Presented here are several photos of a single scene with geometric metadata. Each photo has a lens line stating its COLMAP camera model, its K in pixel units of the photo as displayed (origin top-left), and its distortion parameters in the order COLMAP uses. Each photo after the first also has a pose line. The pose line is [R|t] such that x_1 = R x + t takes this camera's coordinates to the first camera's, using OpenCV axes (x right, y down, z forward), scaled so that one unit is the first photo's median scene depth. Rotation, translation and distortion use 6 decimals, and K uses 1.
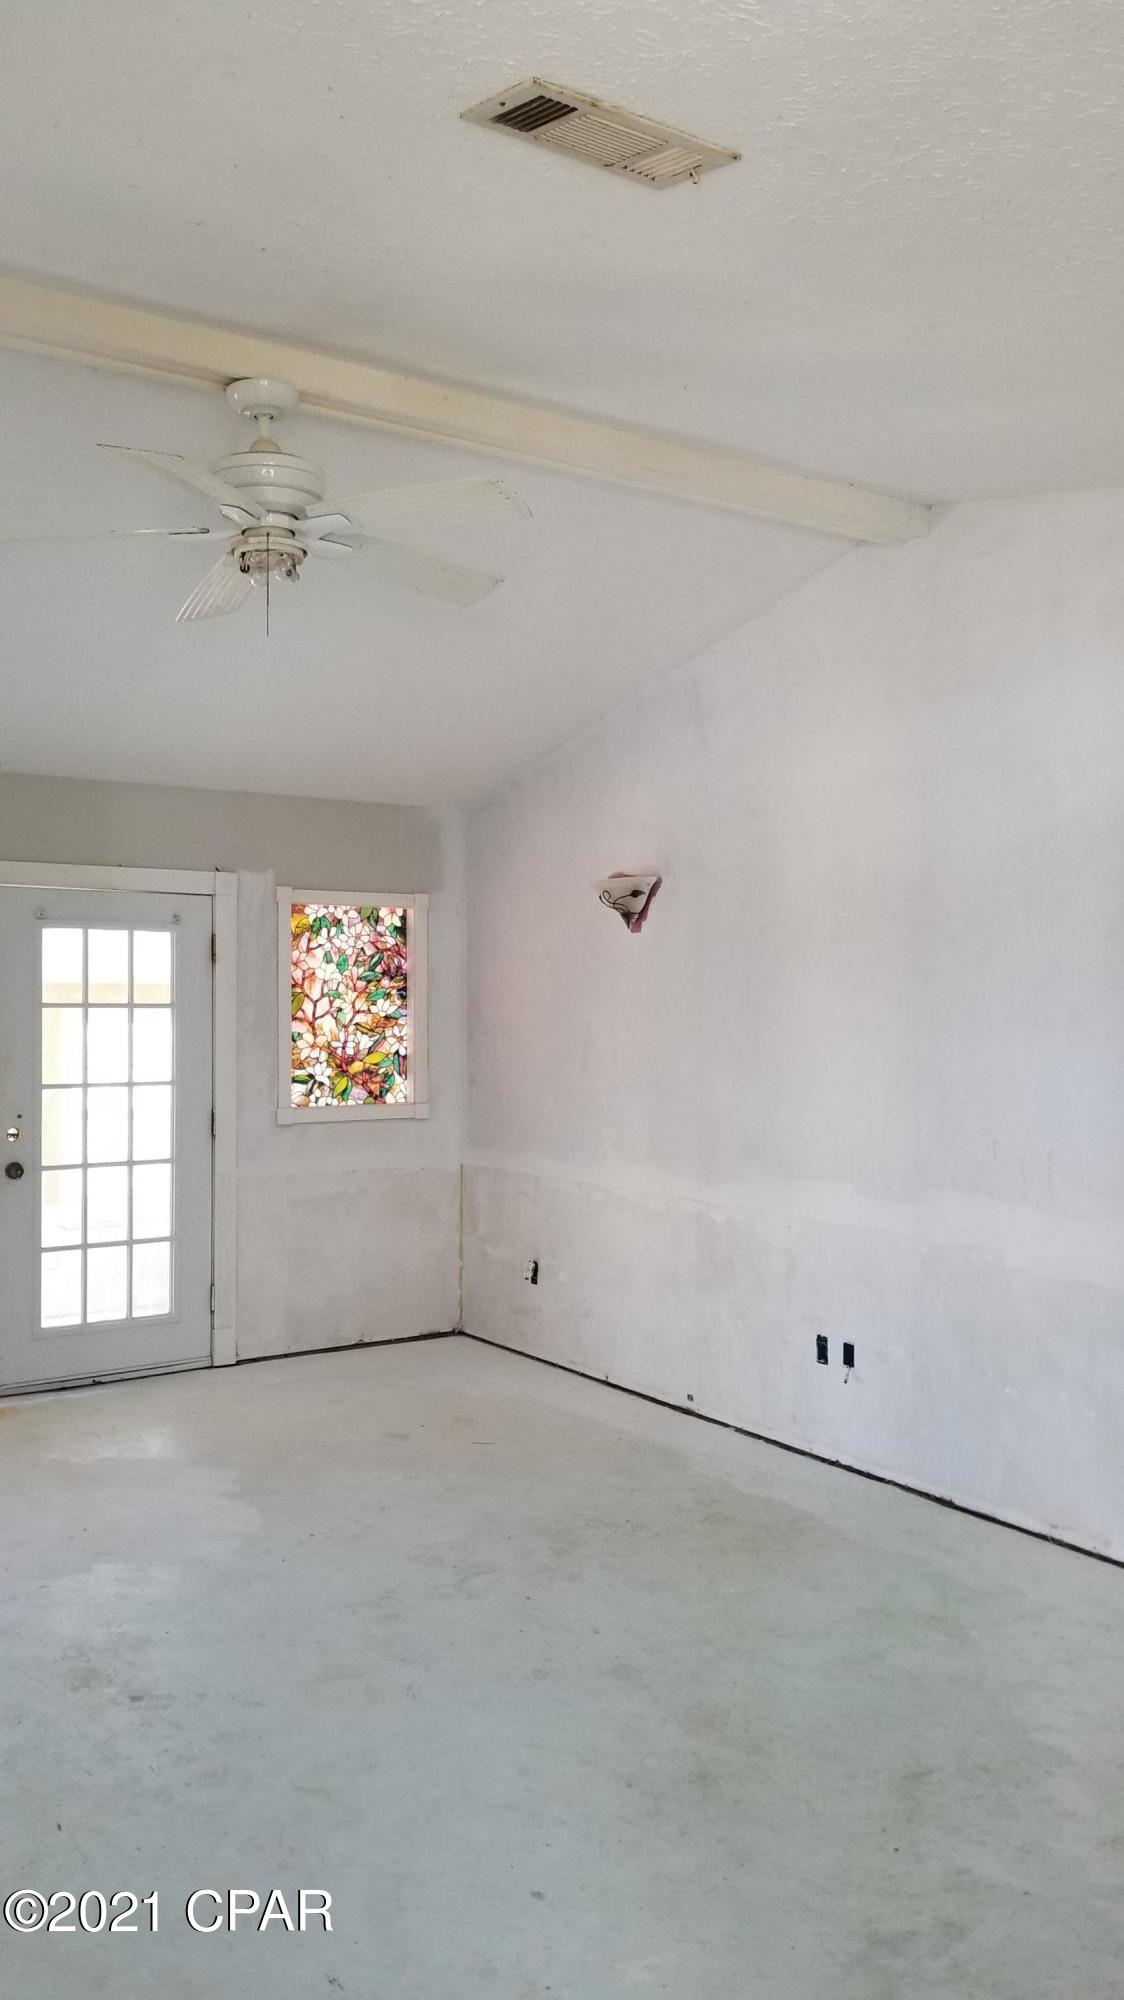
lens RADIAL K [[1543.5, 0, 561.7], [0, 1543.5, 997.5], [0, 0, 1]] dist [0.095724, -0.152910]
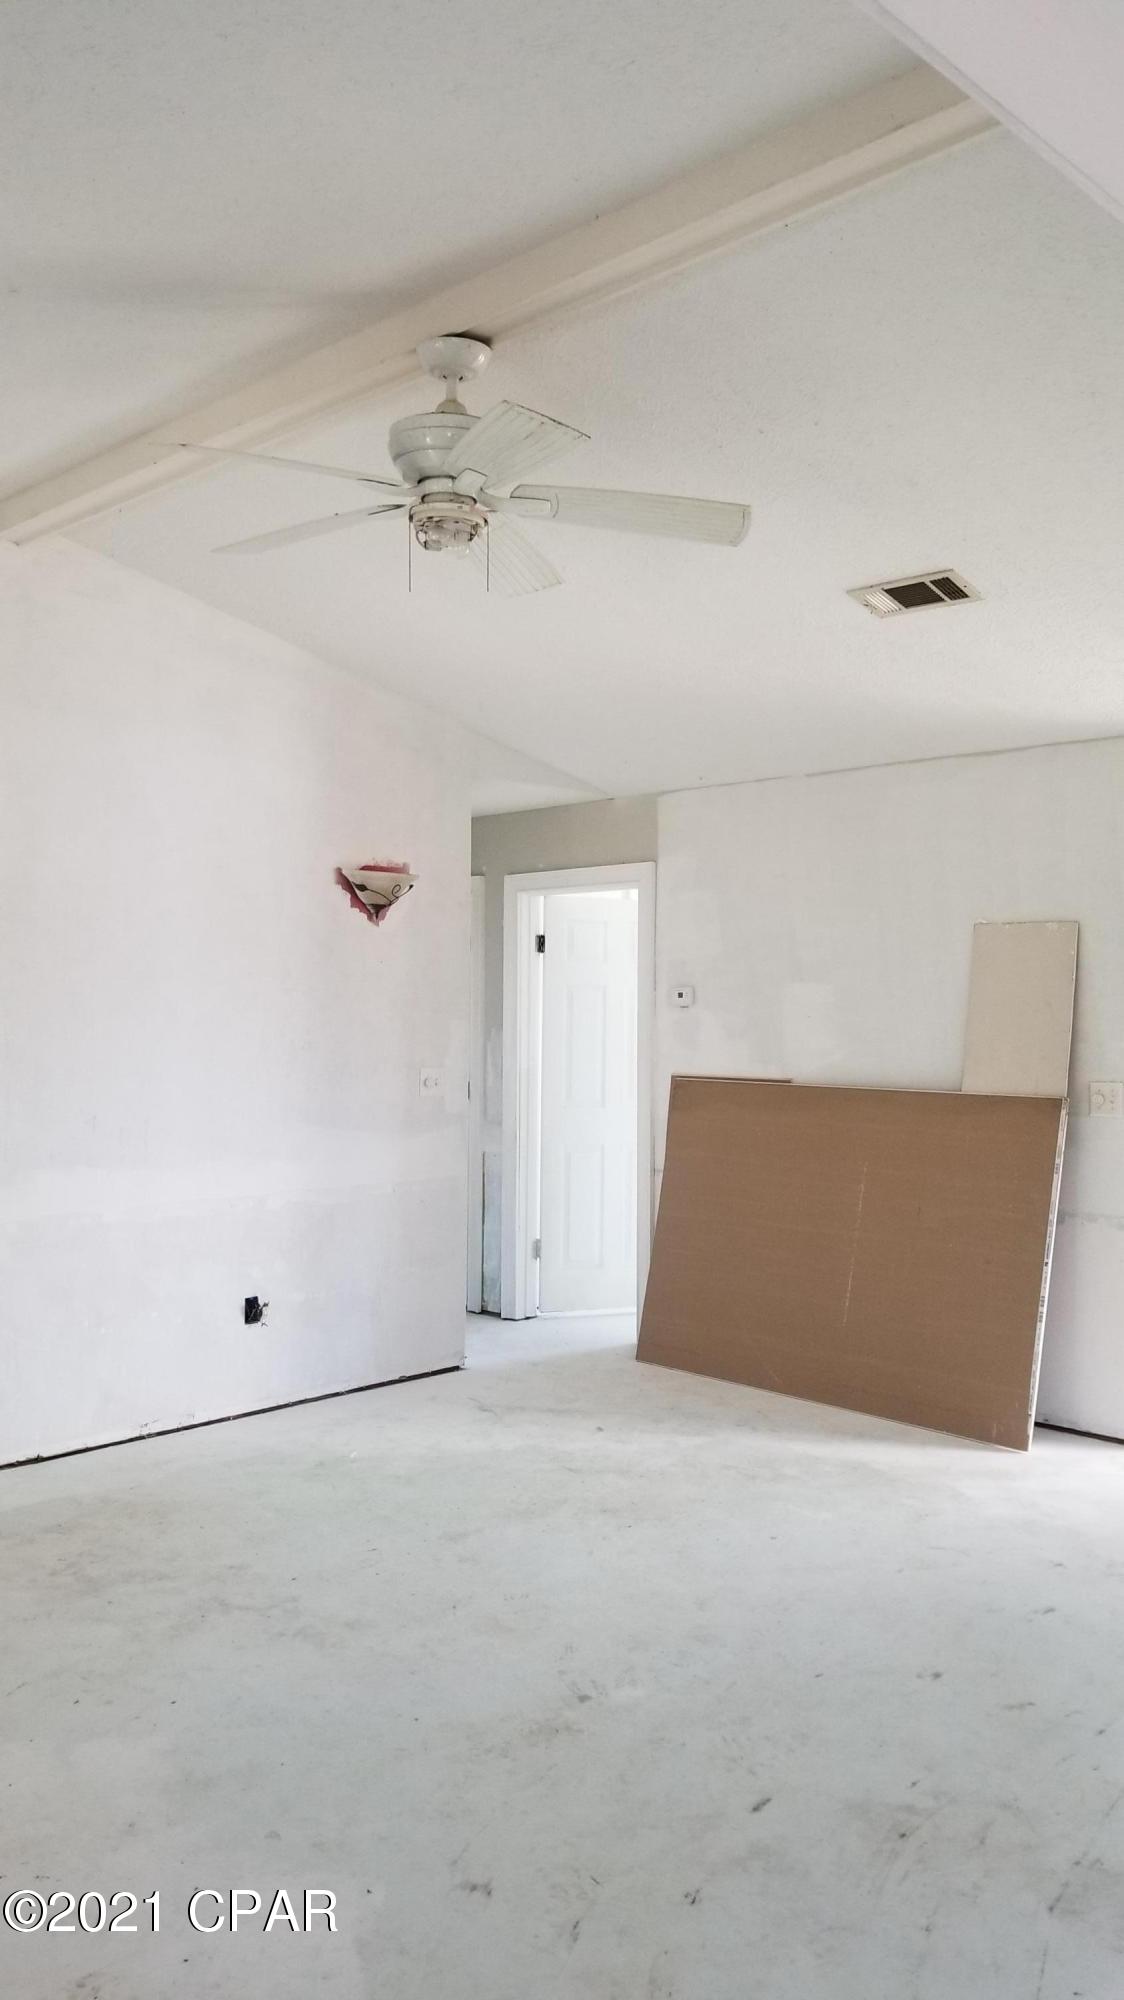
lens RADIAL K [[1543.5, 0, 565.2], [0, 1543.5, 1010.8], [0, 0, 1]] dist [0.095724, -0.152910]
pose [[-0.226419, 0.005886, 0.974012, -0.806254], [-0.019884, 0.999745, -0.010664, 0.017836], [-0.973827, -0.021782, -0.226244, 0.816928]]
